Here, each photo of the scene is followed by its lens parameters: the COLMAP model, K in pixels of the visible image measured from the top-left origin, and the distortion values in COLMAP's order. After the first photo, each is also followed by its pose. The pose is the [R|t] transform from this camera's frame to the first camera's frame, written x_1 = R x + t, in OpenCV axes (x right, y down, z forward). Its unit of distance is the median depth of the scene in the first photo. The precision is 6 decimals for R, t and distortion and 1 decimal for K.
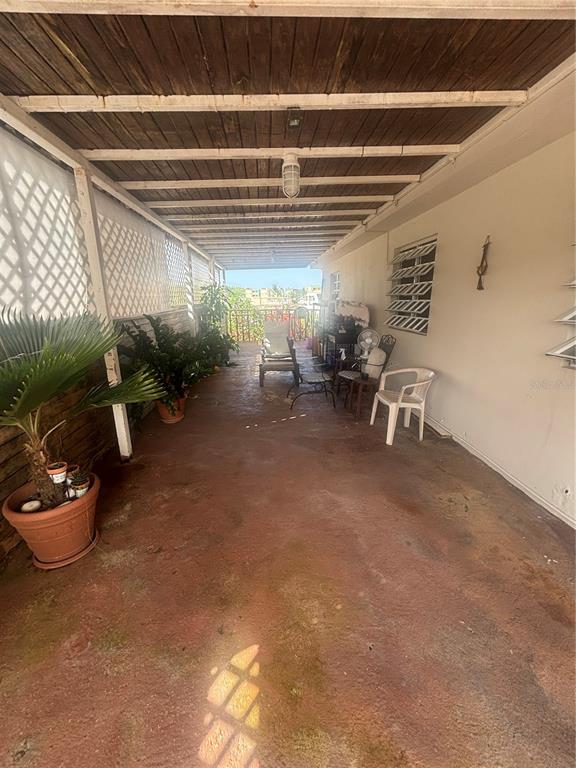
lens RADIAL K [[312.8, 0, 288.6], [0, 312.8, 384.4], [0, 0, 1]] dist [0.000660, 0.000399]
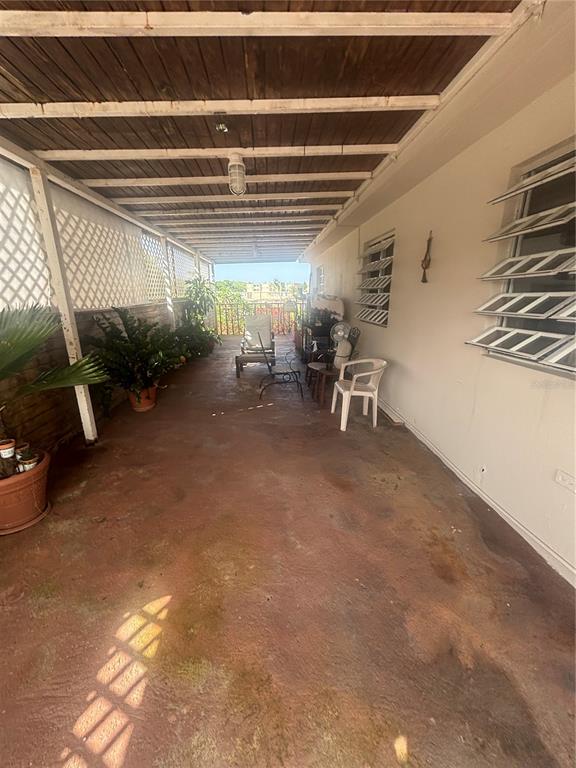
lens RADIAL K [[312.8, 0, 288.6], [0, 312.8, 384.4], [0, 0, 1]] dist [0.000660, 0.000399]
pose [[0.999973, 0.001631, -0.007217, 0.192435], [-0.001511, 0.999861, 0.016618, 0.025364], [0.007243, -0.016607, 0.999836, -0.068658]]
